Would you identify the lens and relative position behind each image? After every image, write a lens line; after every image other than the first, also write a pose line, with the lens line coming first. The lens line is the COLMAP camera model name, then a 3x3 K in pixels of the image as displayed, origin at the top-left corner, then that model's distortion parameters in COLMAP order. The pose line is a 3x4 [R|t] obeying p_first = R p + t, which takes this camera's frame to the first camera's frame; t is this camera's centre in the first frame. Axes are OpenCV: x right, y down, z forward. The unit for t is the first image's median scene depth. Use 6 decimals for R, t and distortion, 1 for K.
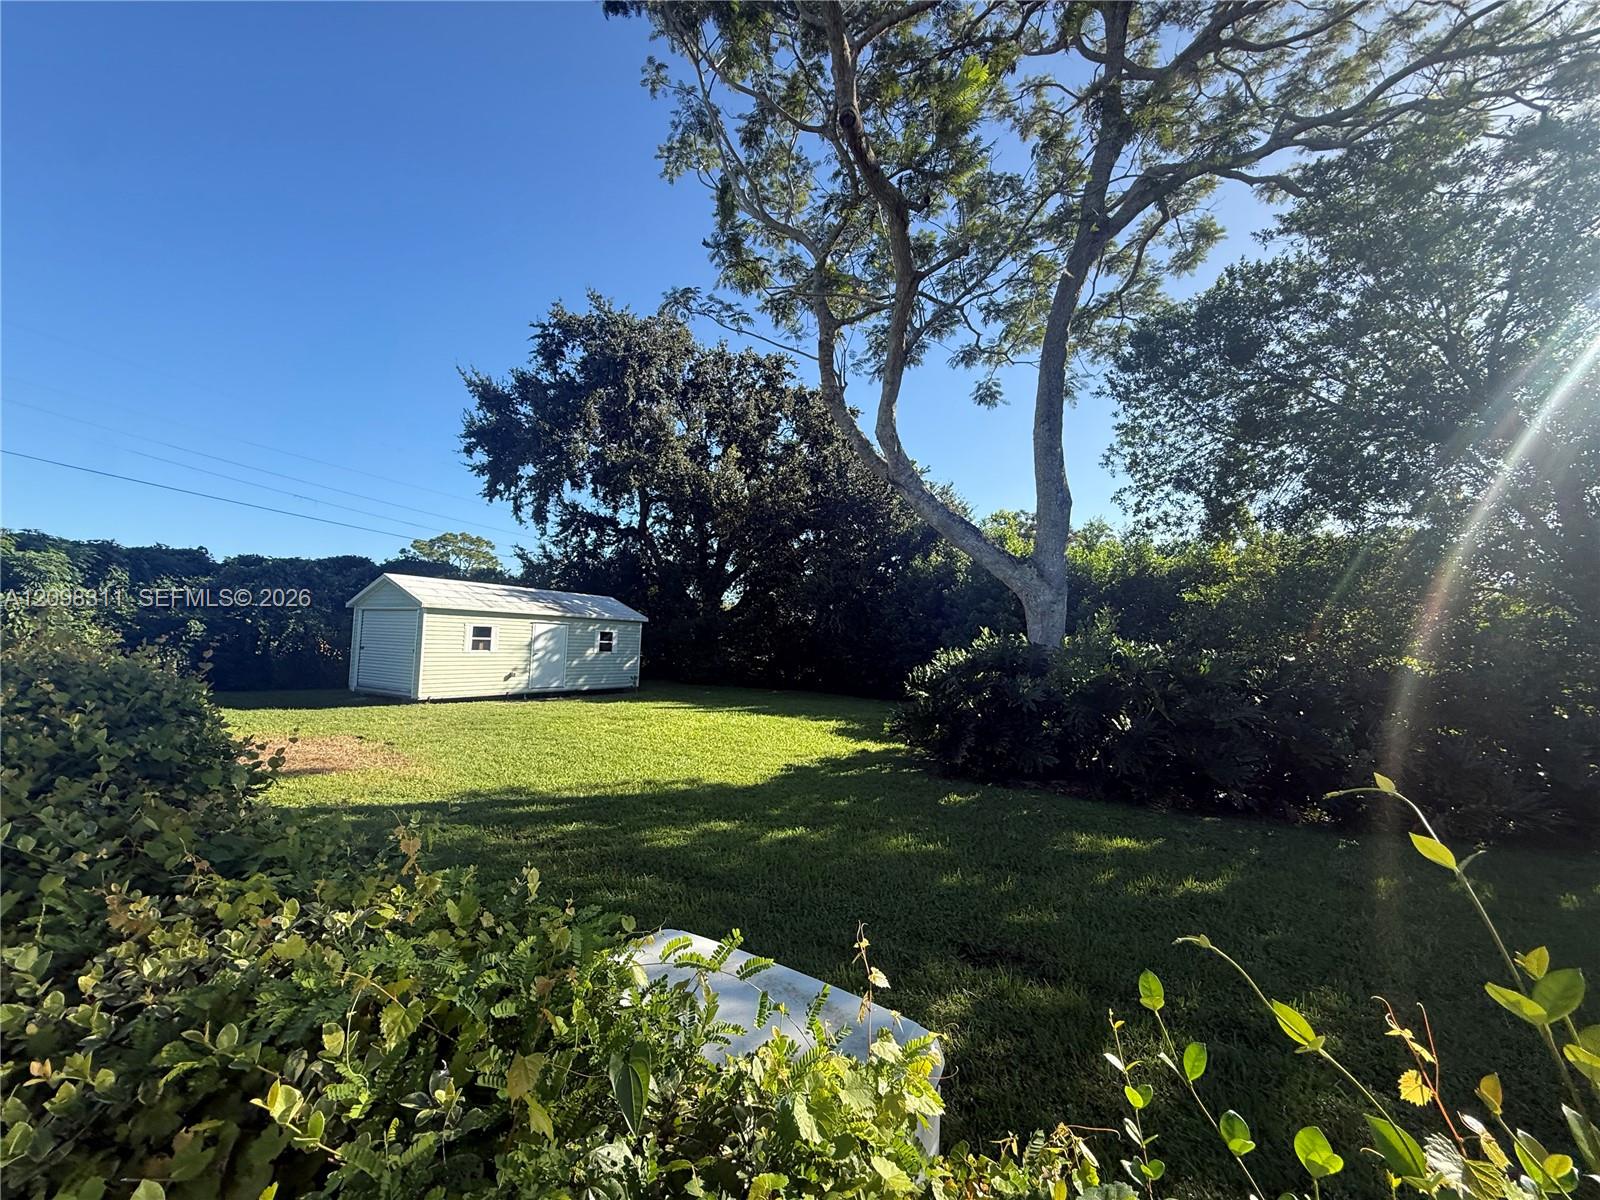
lens RADIAL K [[639.8, 0, 796.8], [0, 639.8, 603.8], [0, 0, 1]] dist [0.001273, -0.000192]
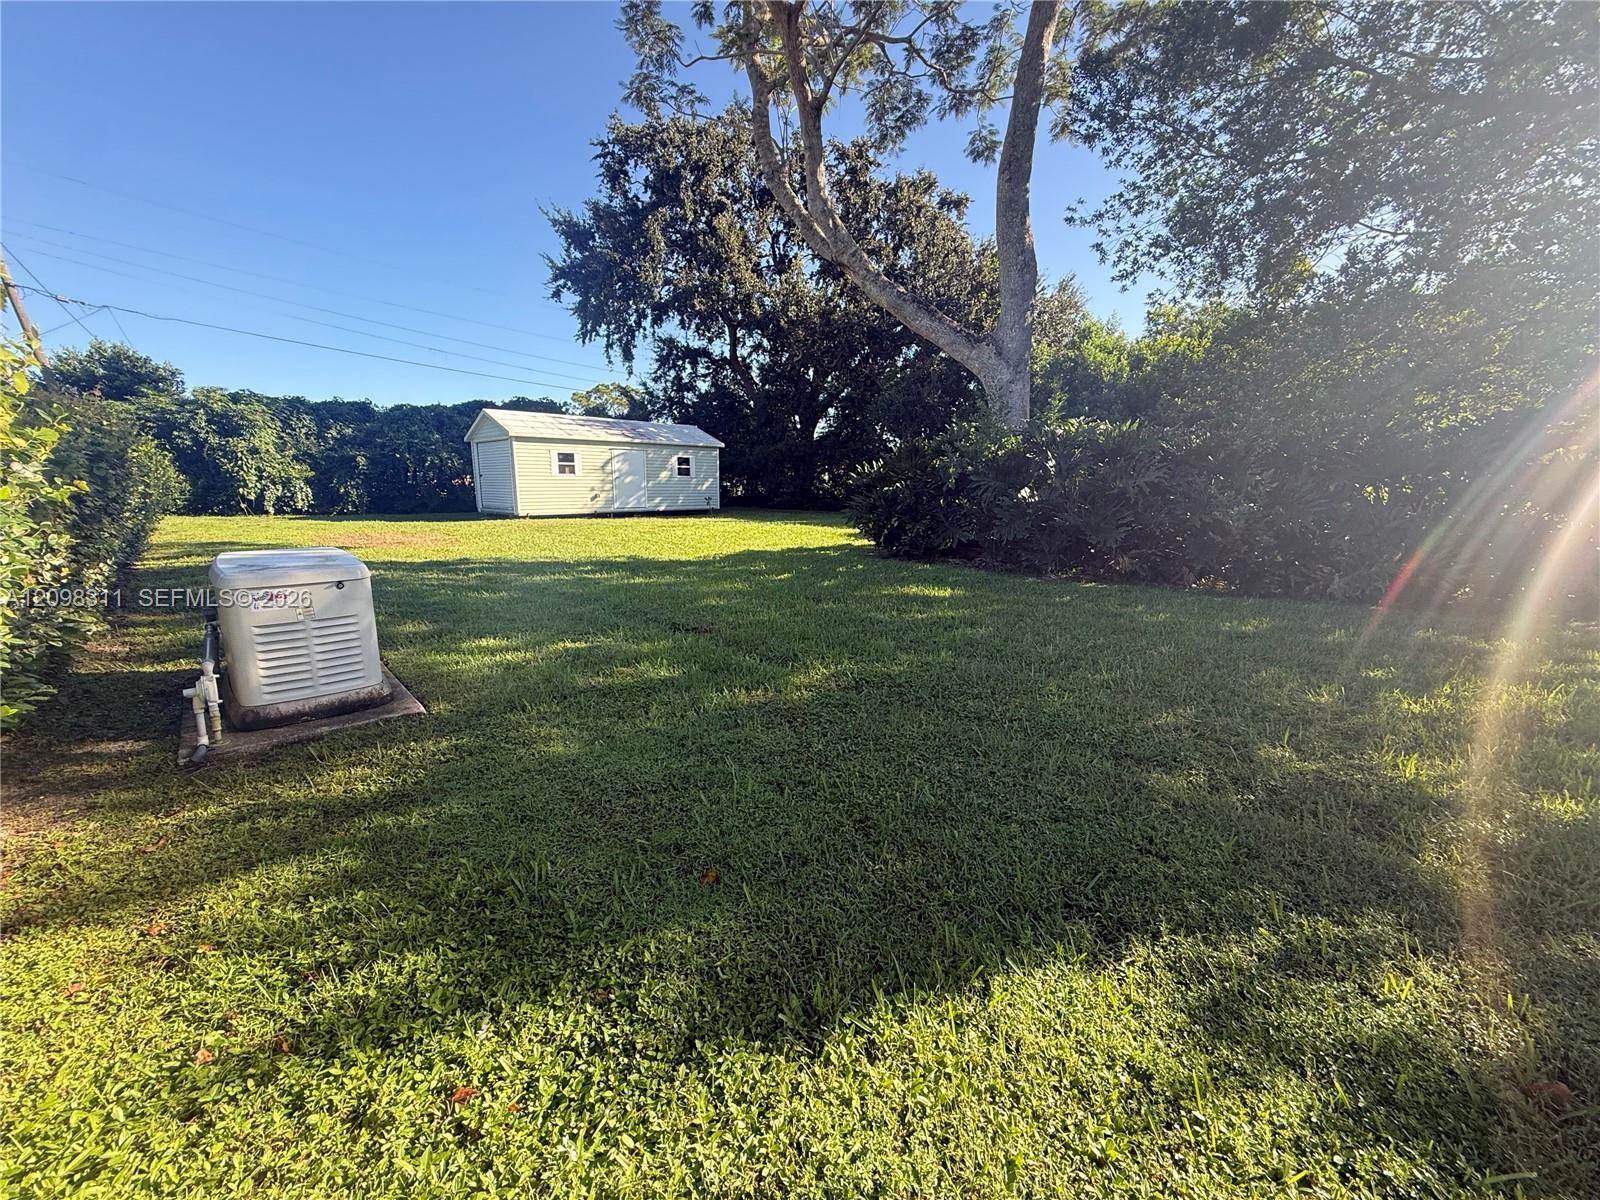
lens RADIAL K [[639.8, 0, 796.8], [0, 639.8, 603.8], [0, 0, 1]] dist [0.001273, -0.000192]
pose [[0.968531, 0.014294, -0.248481, 0.160302], [0.045664, 0.971198, 0.233859, 0.039788], [0.244667, -0.237847, 0.939982, -0.030756]]
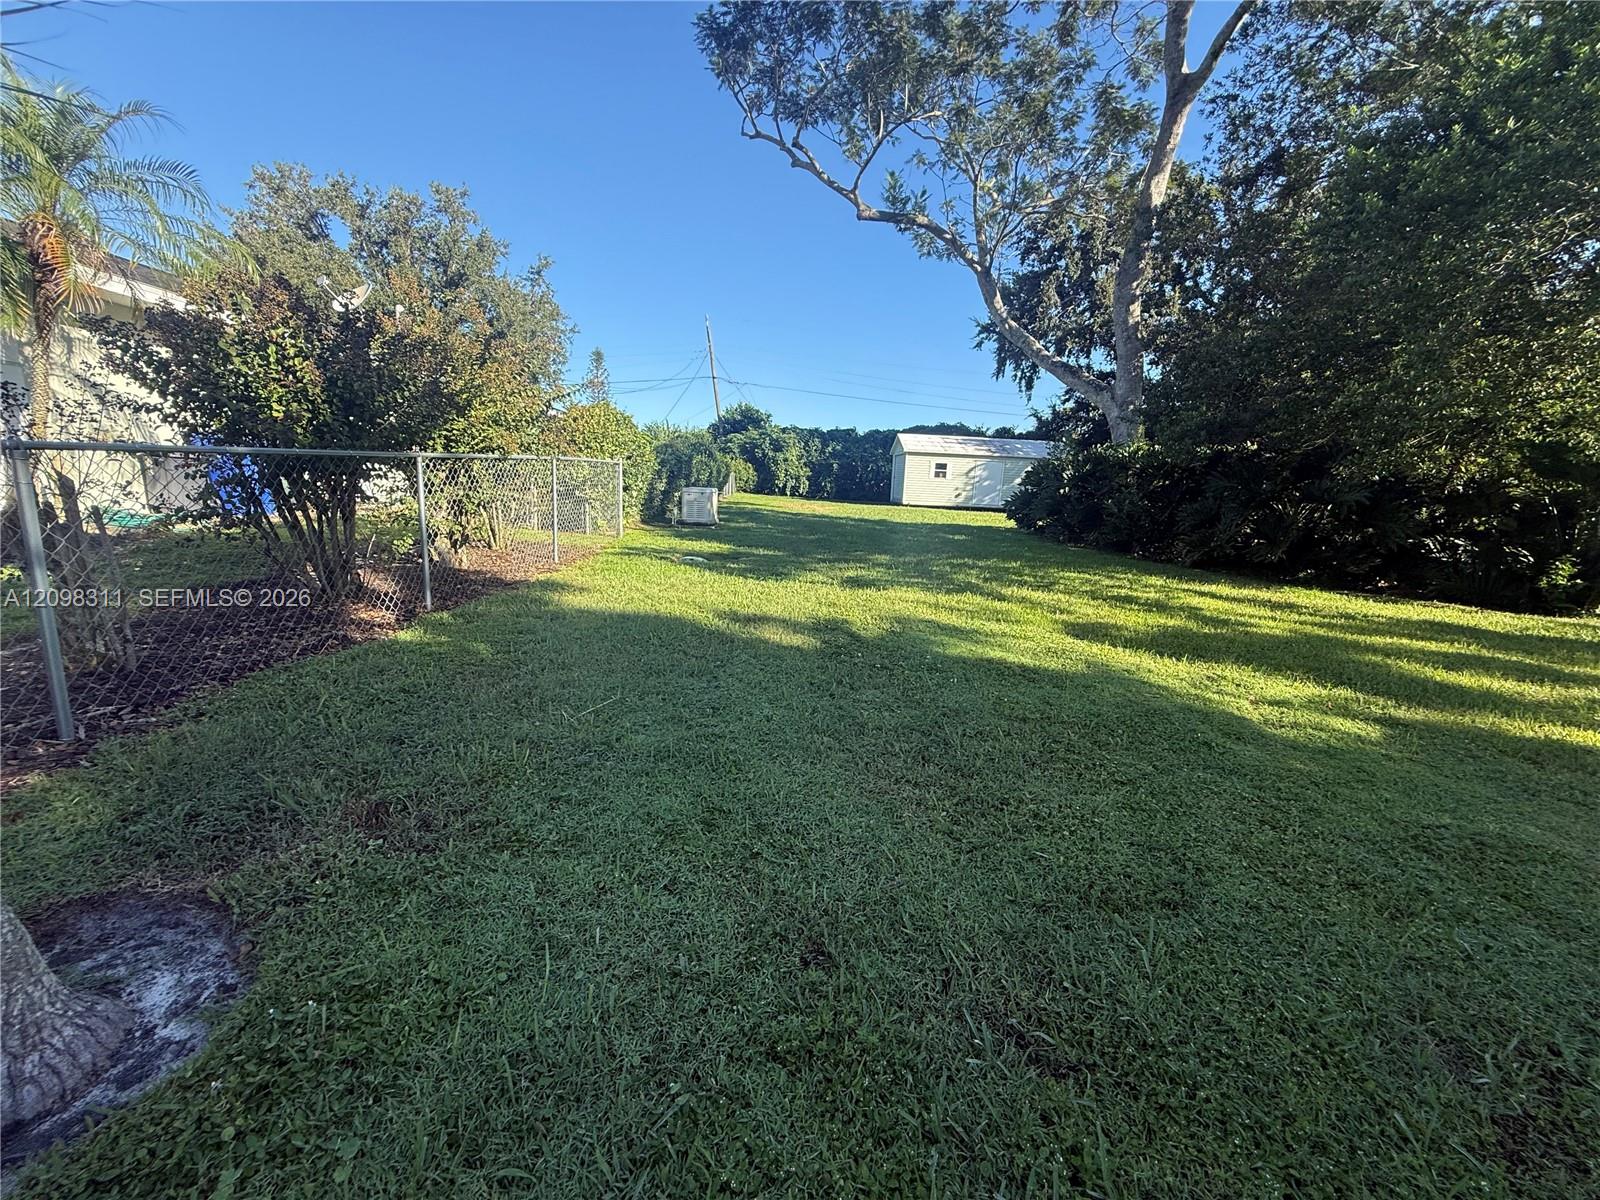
lens RADIAL K [[639.8, 0, 796.8], [0, 639.8, 603.8], [0, 0, 1]] dist [0.001273, -0.000192]
pose [[0.531500, 0.149582, -0.833746, 0.597316], [0.024712, 0.981127, 0.191777, 0.053919], [0.846698, -0.122533, 0.517773, -0.168781]]
